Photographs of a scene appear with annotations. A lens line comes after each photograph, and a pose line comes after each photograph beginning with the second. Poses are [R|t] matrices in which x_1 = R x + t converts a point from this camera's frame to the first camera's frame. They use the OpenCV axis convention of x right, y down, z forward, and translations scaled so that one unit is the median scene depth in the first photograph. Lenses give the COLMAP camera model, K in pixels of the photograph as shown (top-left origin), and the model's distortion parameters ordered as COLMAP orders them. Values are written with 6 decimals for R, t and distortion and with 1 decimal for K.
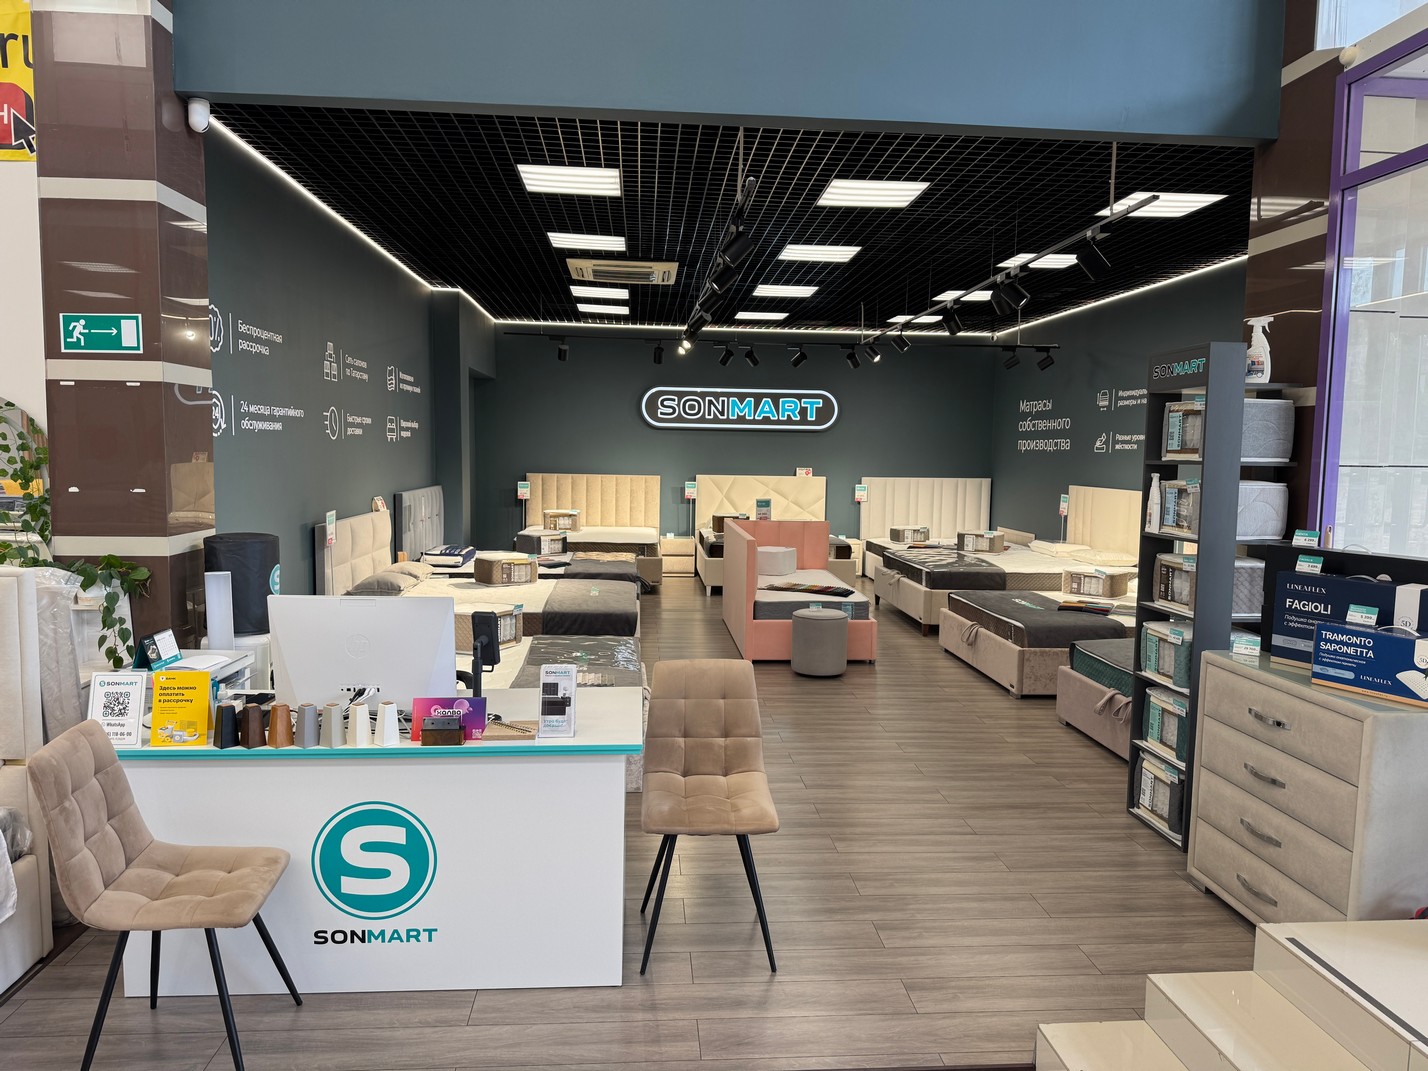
lens RADIAL K [[950.5, 0, 714.0], [0, 950.5, 535.5], [0, 0, 1]] dist [0.126884, -0.000150]
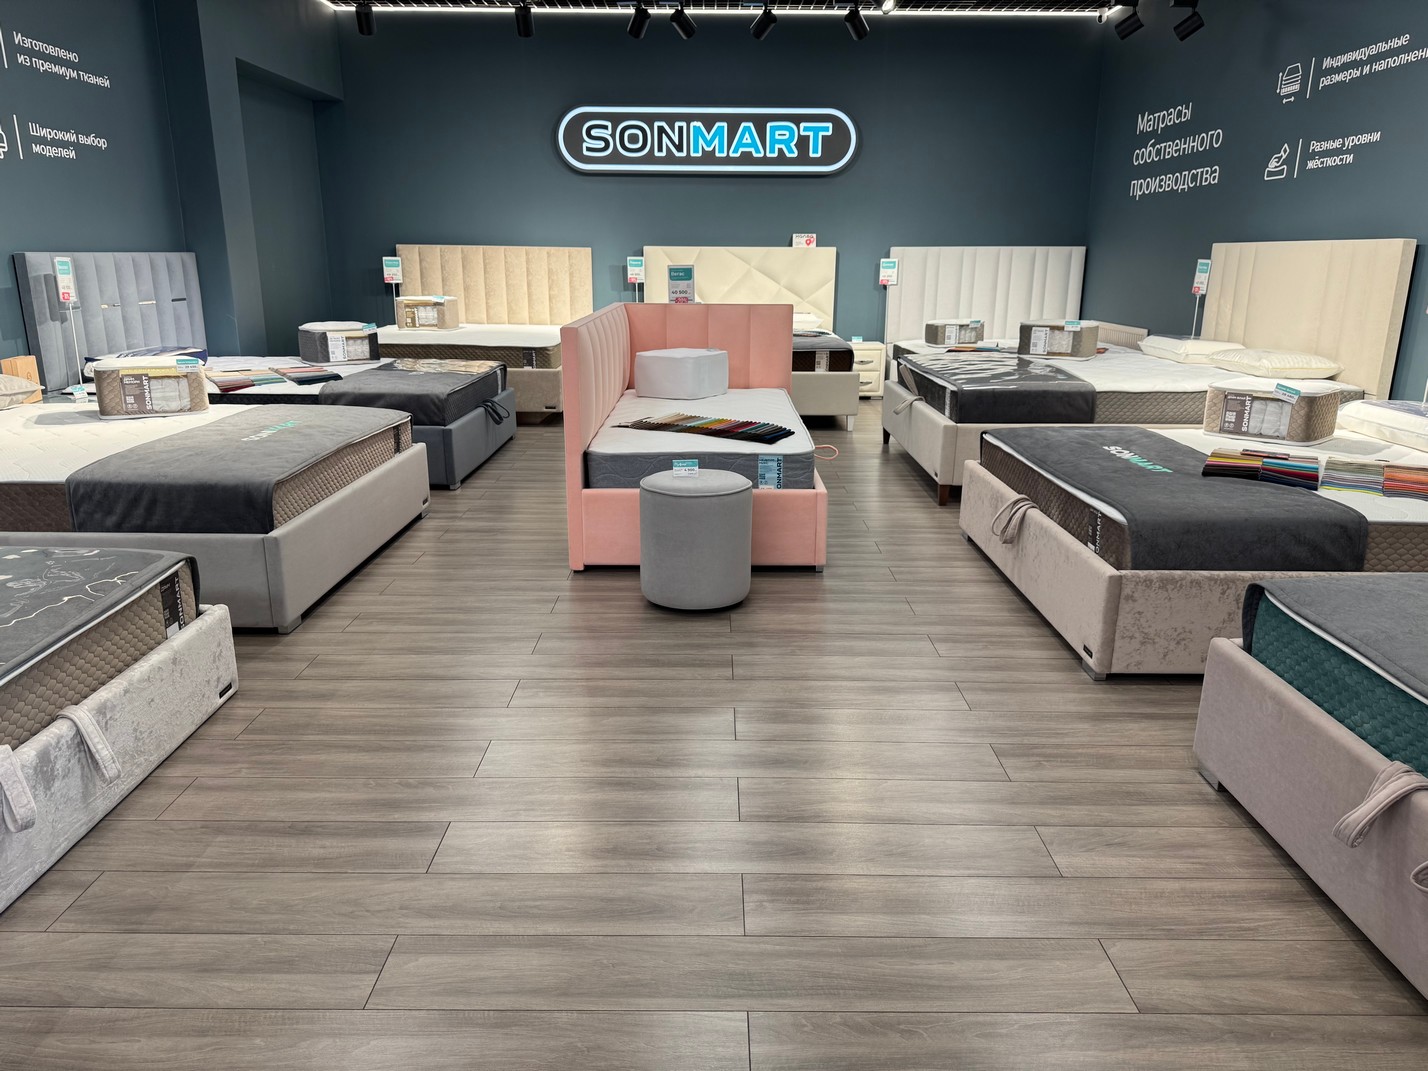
lens RADIAL K [[964.3, 0, 714.0], [0, 964.3, 535.5], [0, 0, 1]] dist [0.092888, -0.099610]
pose [[0.997001, 0.010420, -0.076685, 0.106322], [0.004227, 0.982084, 0.188397, 0.010897], [0.077274, -0.188156, 0.979094, 0.345585]]
